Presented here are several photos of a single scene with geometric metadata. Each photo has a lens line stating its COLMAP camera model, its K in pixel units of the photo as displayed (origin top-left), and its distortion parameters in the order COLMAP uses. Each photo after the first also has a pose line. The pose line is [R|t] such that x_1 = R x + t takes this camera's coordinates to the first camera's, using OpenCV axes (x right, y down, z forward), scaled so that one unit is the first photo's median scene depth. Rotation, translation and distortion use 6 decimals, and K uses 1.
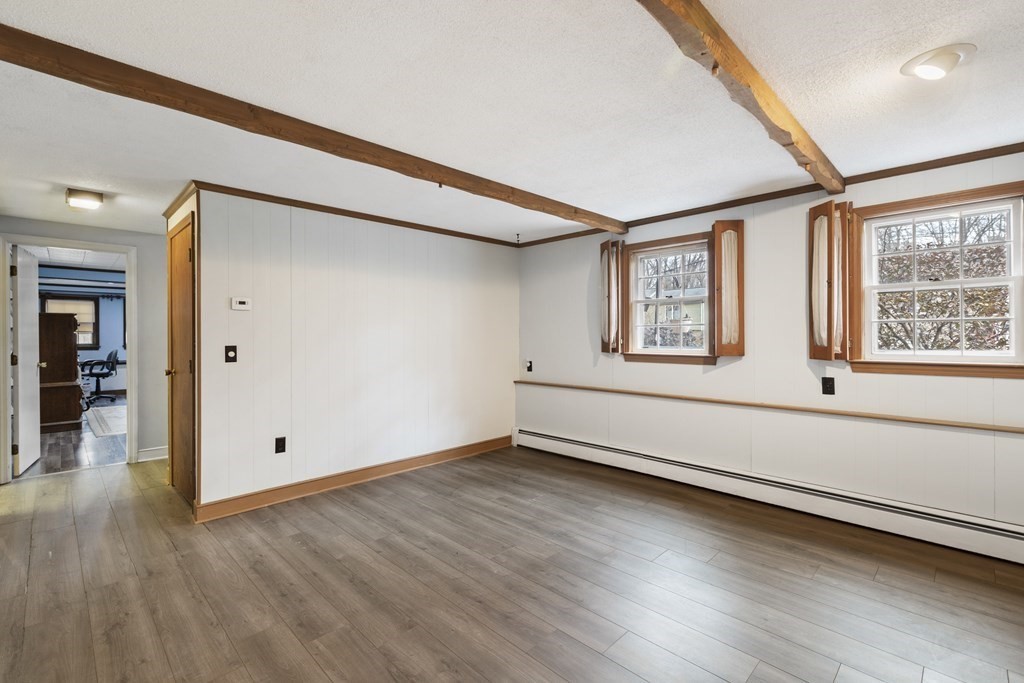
lens RADIAL K [[461.3, 0, 516.2], [0, 461.3, 336.3], [0, 0, 1]] dist [0.001066, -0.000684]
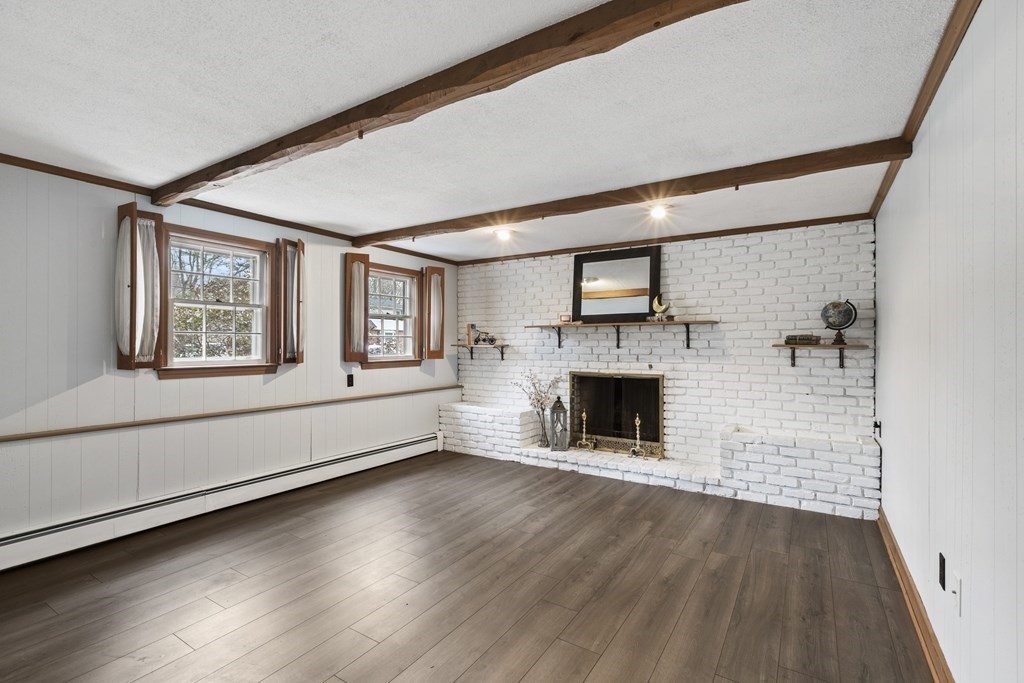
lens RADIAL K [[461.3, 0, 514.5], [0, 461.3, 344.0], [0, 0, 1]] dist [0.001066, -0.000684]
pose [[-0.221052, 0.003031, 0.975257, -0.711925], [-0.002164, 0.999991, -0.003599, -0.000744], [-0.975260, -0.002906, -0.221044, 0.716592]]
